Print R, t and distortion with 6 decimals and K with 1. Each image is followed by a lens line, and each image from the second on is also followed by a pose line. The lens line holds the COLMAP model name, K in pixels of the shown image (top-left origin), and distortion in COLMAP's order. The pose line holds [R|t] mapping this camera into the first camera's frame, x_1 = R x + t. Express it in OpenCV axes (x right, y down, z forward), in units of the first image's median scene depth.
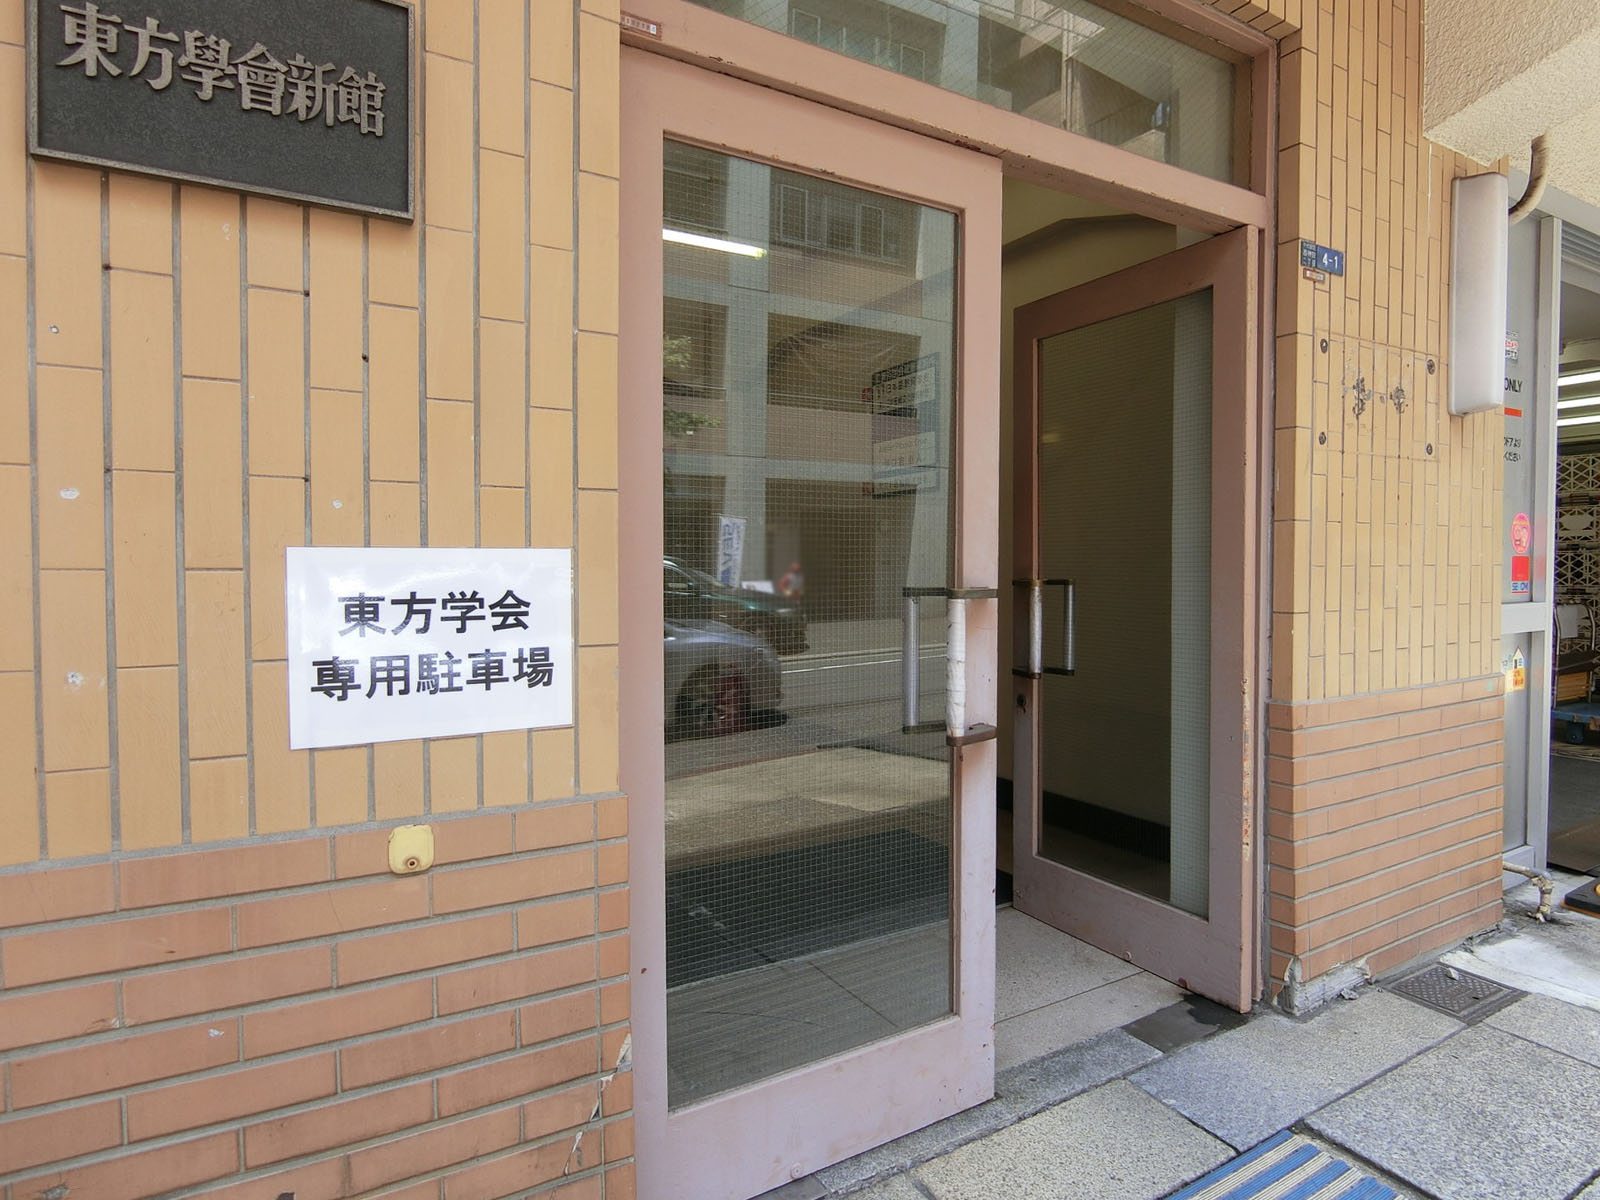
lens RADIAL K [[924.3, 0, 800.0], [0, 924.3, 600.0], [0, 0, 1]] dist [-0.006533, -0.006009]
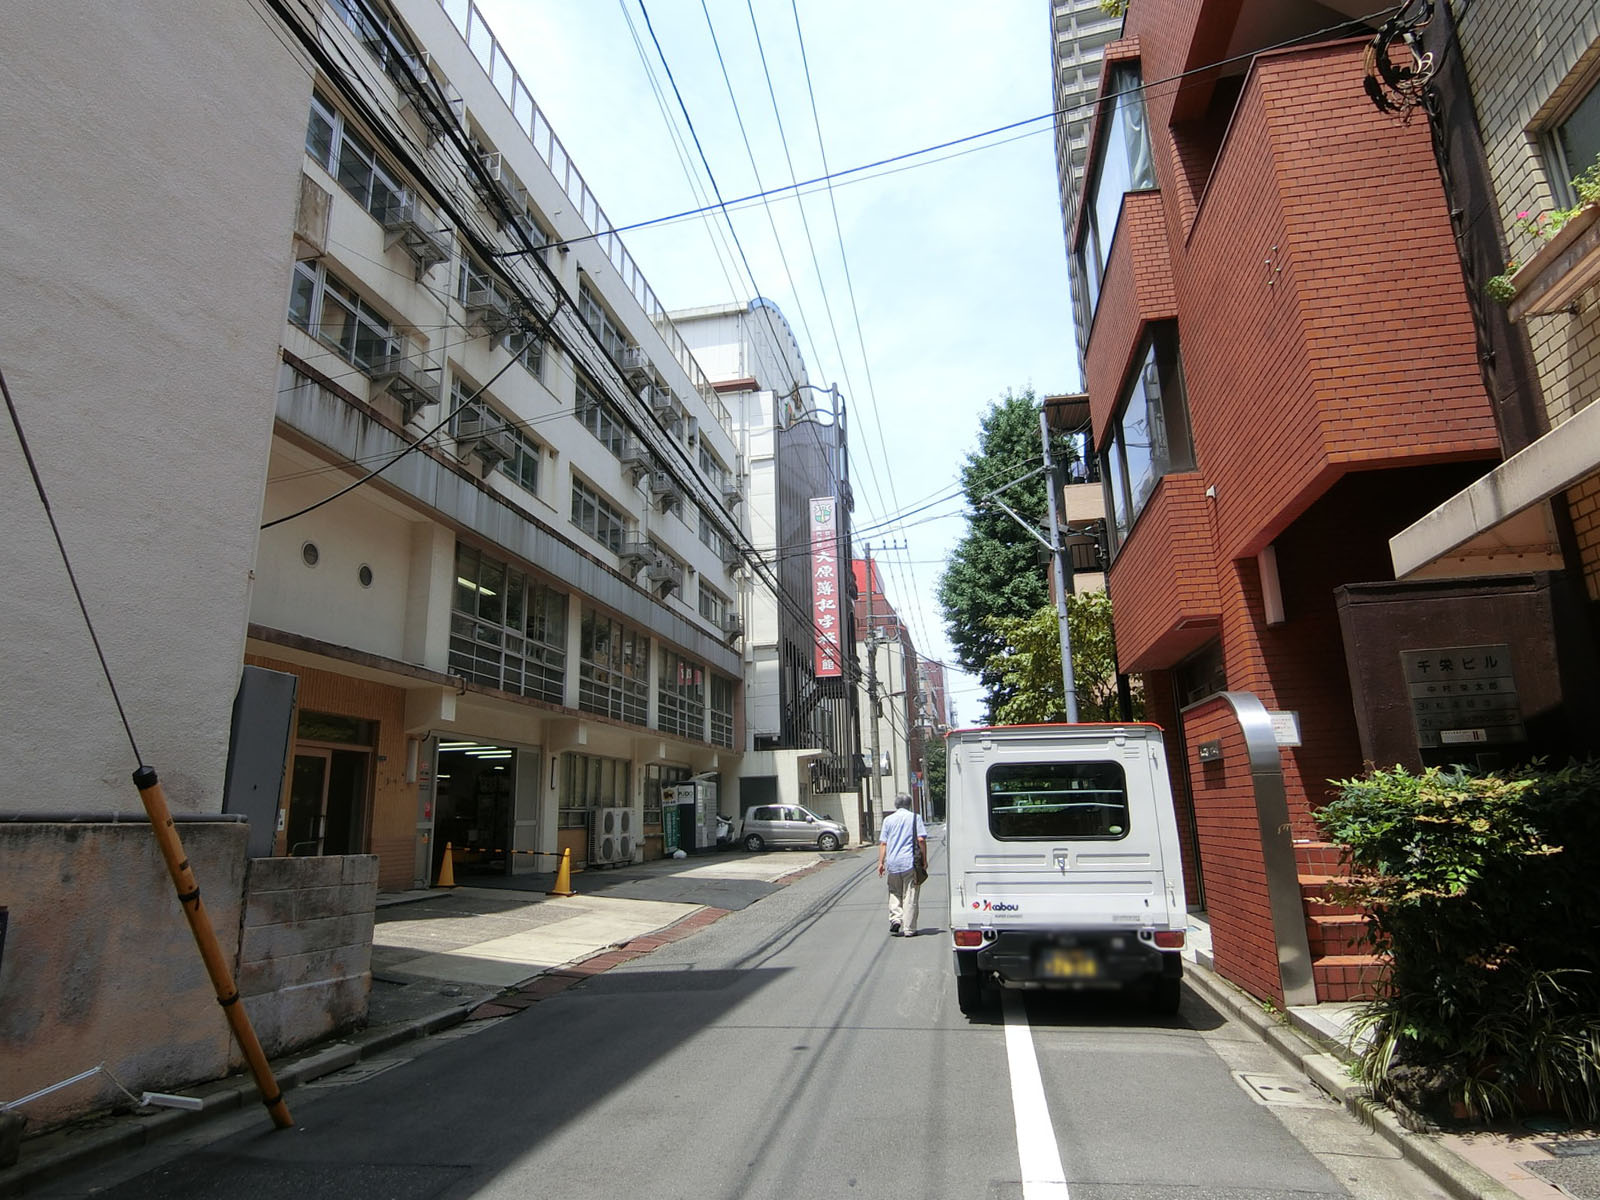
lens RADIAL K [[924.3, 0, 800.0], [0, 924.3, 600.0], [0, 0, 1]] dist [-0.006533, -0.006009]
pose [[0.653670, 0.160028, 0.739667, -0.940439], [0.045404, 0.967333, -0.249409, 0.099754], [-0.755417, 0.196615, 0.625051, -2.089623]]
